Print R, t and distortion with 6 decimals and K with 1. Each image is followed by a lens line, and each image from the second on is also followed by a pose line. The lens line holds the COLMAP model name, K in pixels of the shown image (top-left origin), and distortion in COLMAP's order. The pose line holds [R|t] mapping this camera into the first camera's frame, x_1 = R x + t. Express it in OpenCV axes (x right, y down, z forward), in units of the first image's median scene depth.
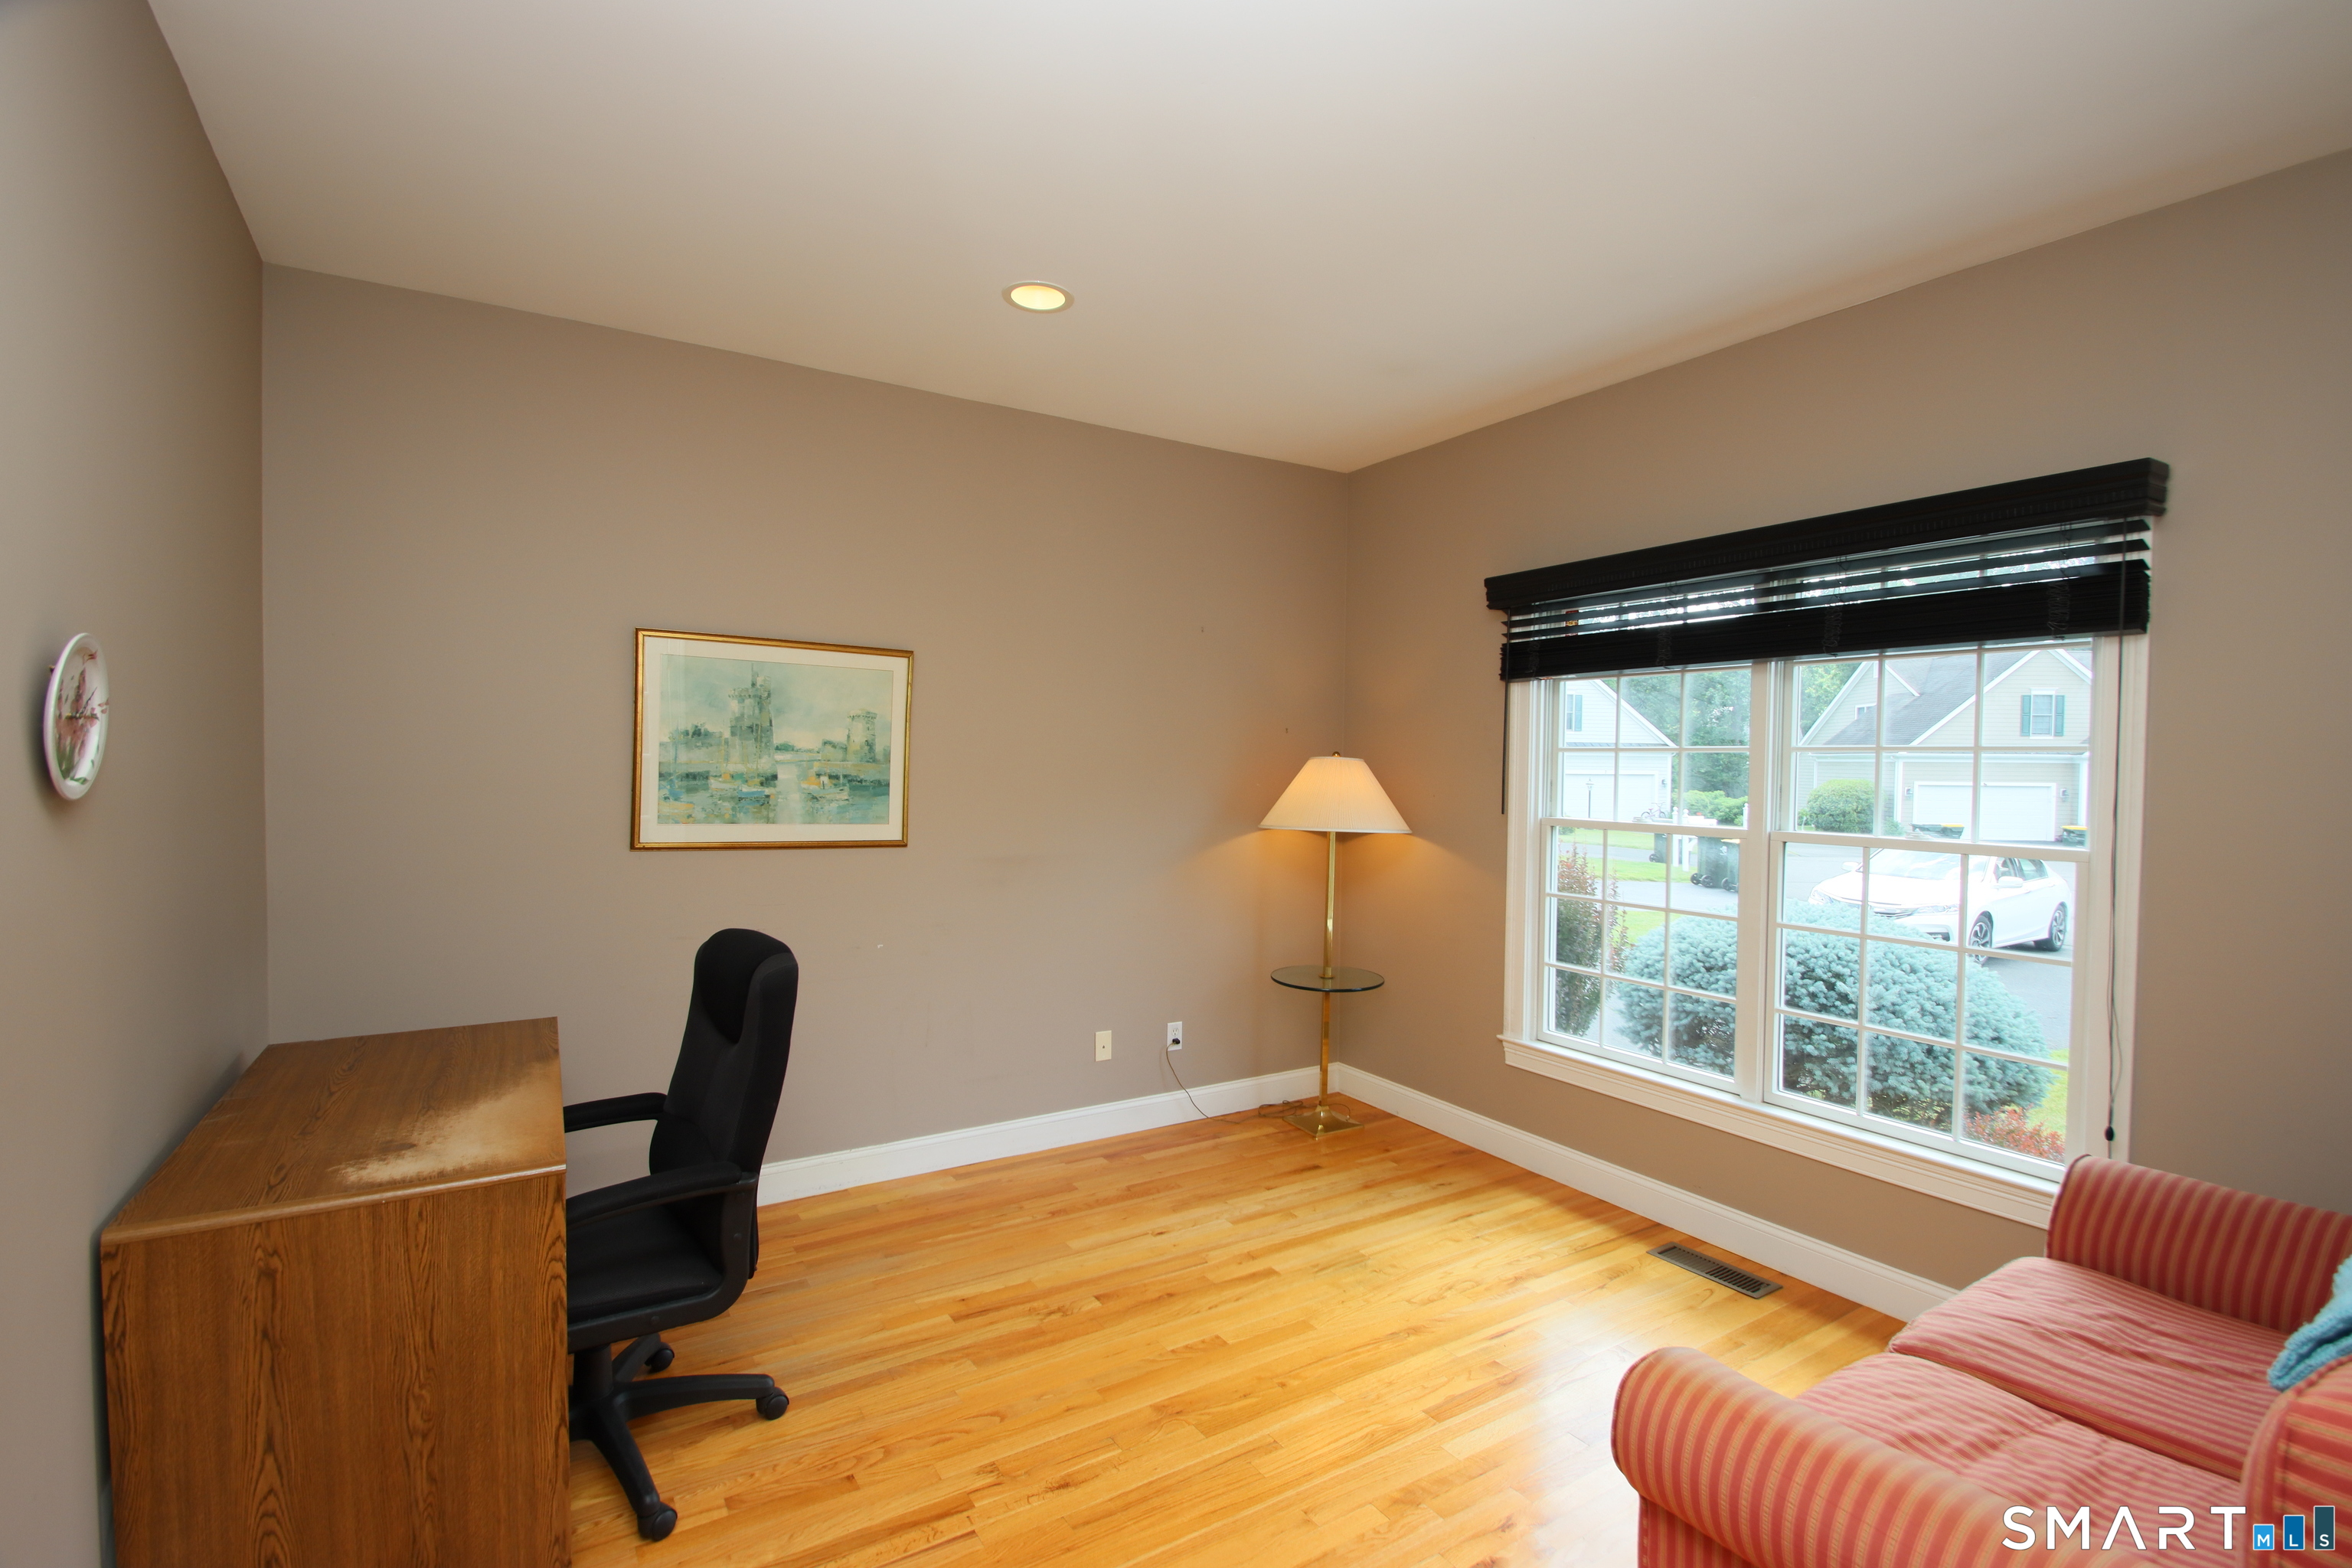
lens RADIAL K [[1090.3, 0, 1192.4], [0, 1090.3, 790.7], [0, 0, 1]] dist [0.016260, -0.016639]
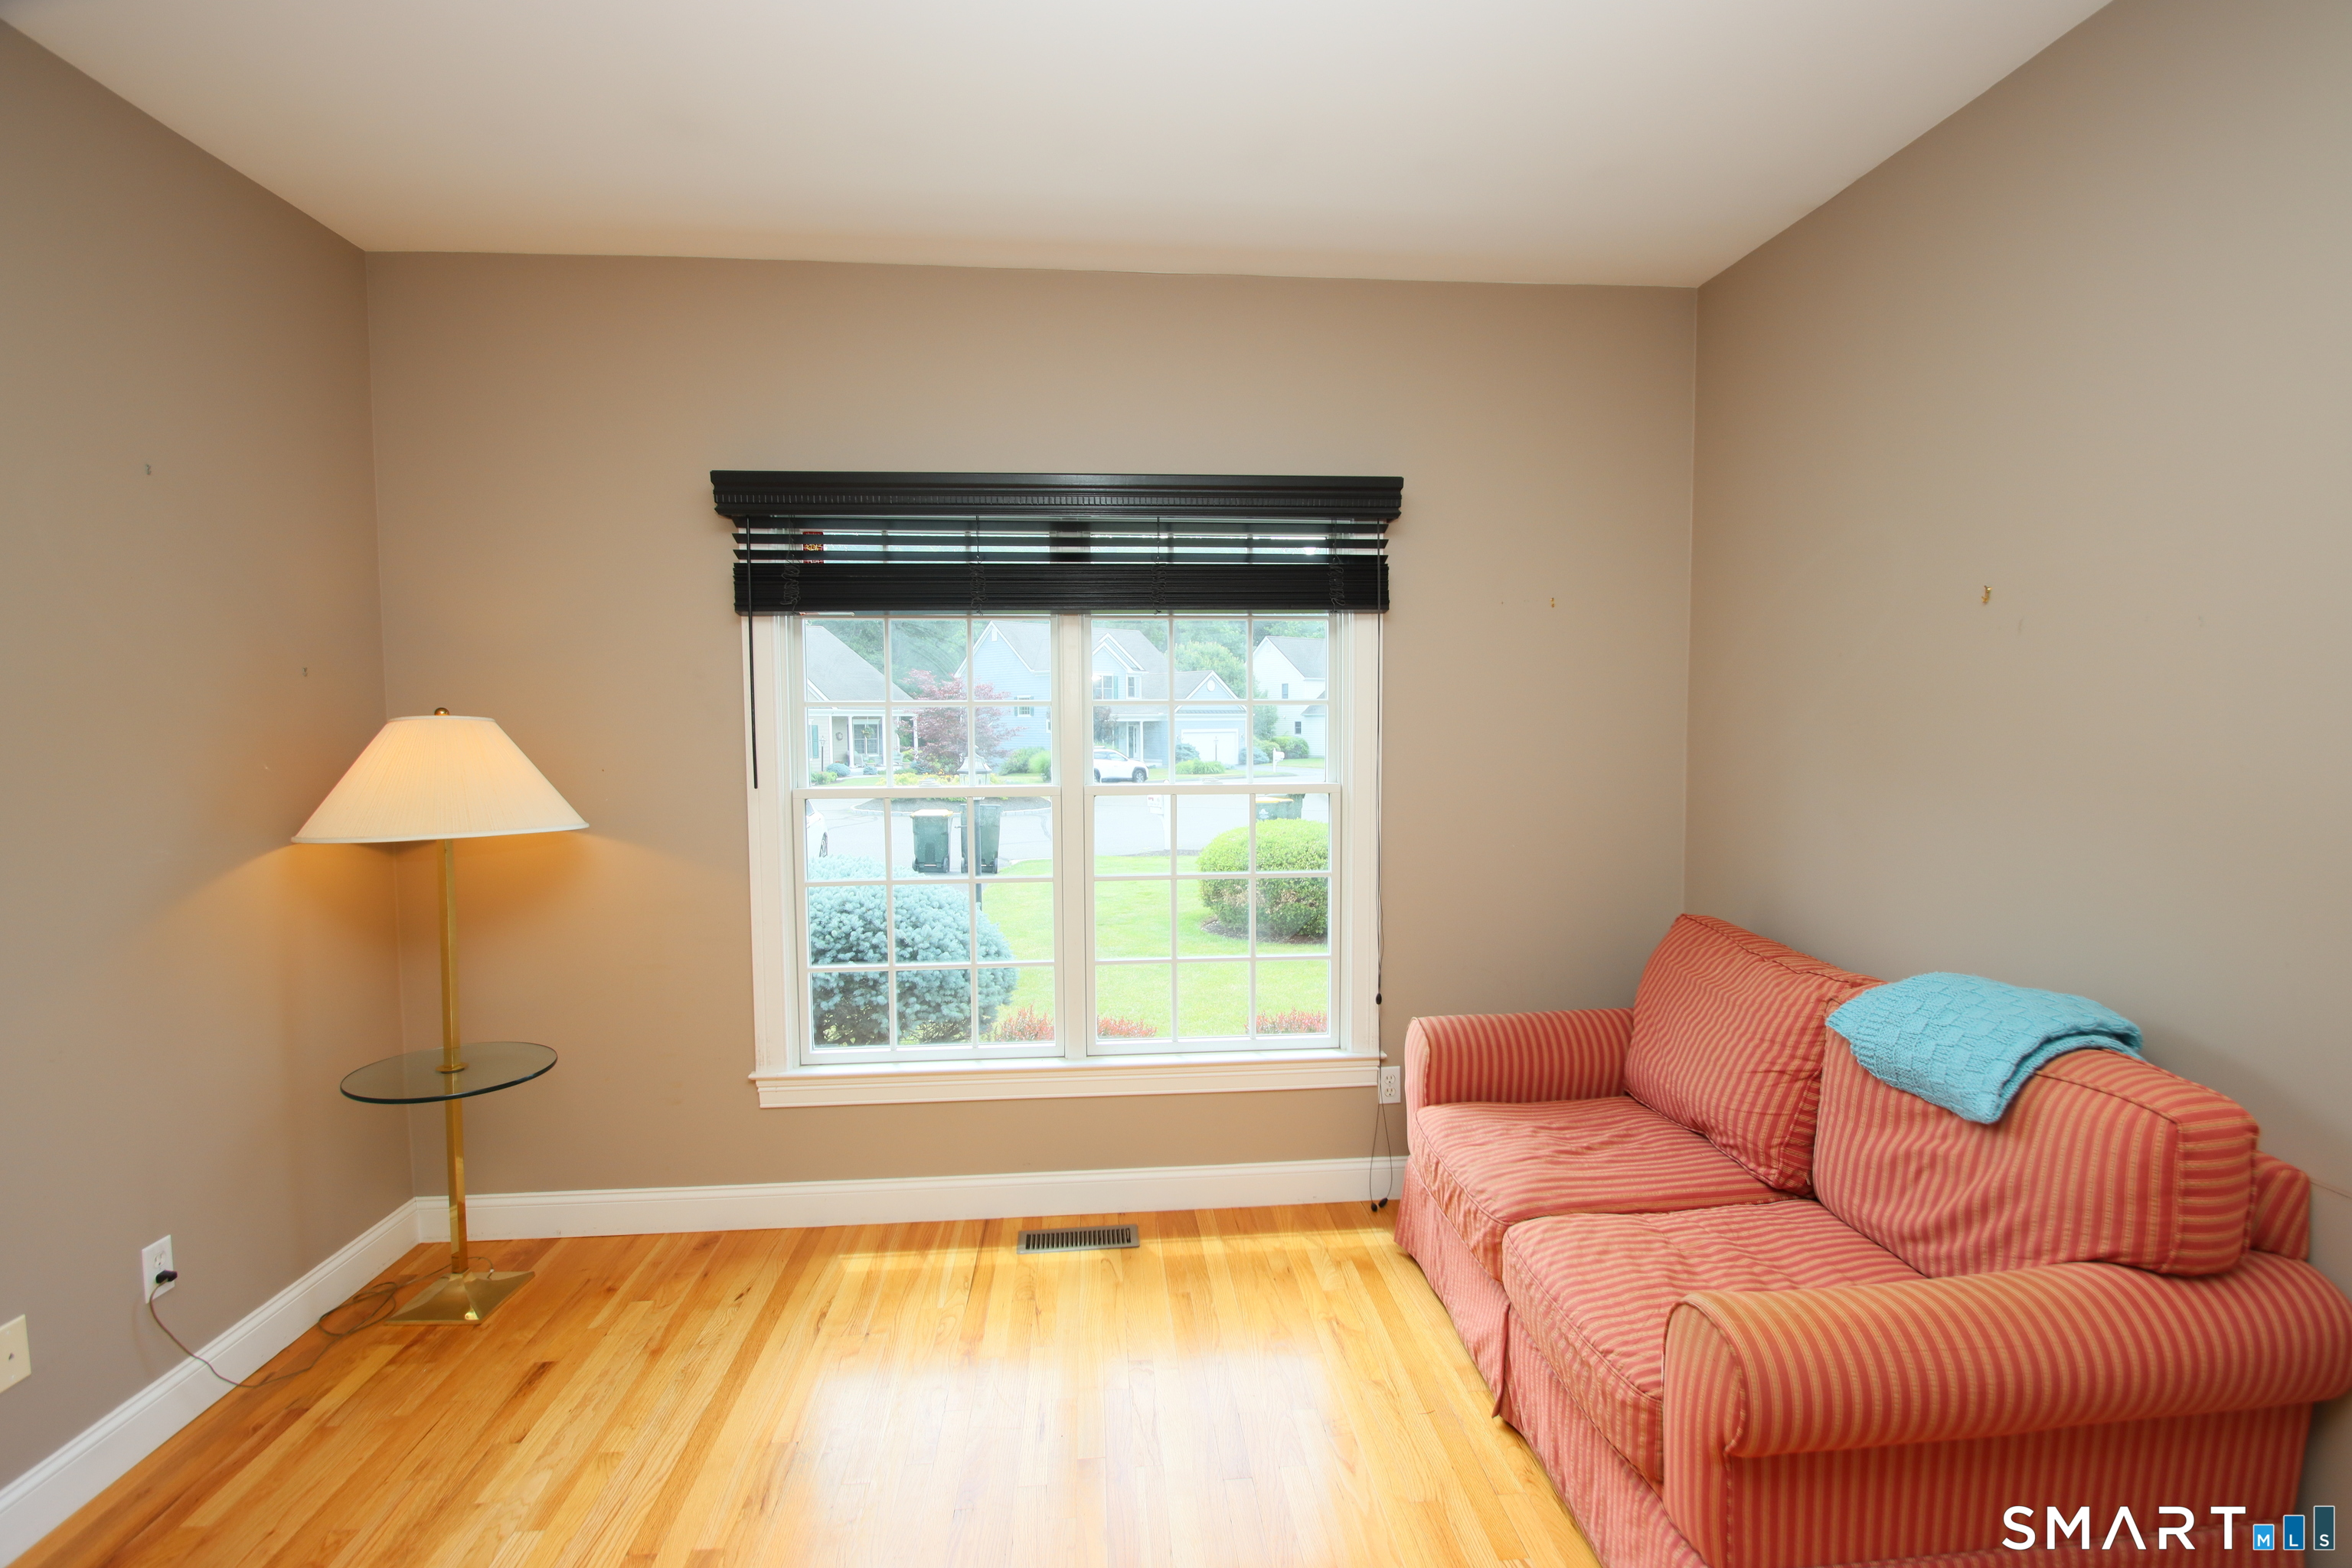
lens RADIAL K [[1084.6, 0, 1181.2], [0, 1084.6, 789.0], [0, 0, 1]] dist [0.025787, -0.025700]
pose [[0.467675, -0.069211, 0.881187, -0.247063], [0.036146, 0.997593, 0.059170, -0.012354], [-0.883161, 0.004179, 0.469051, 0.377165]]
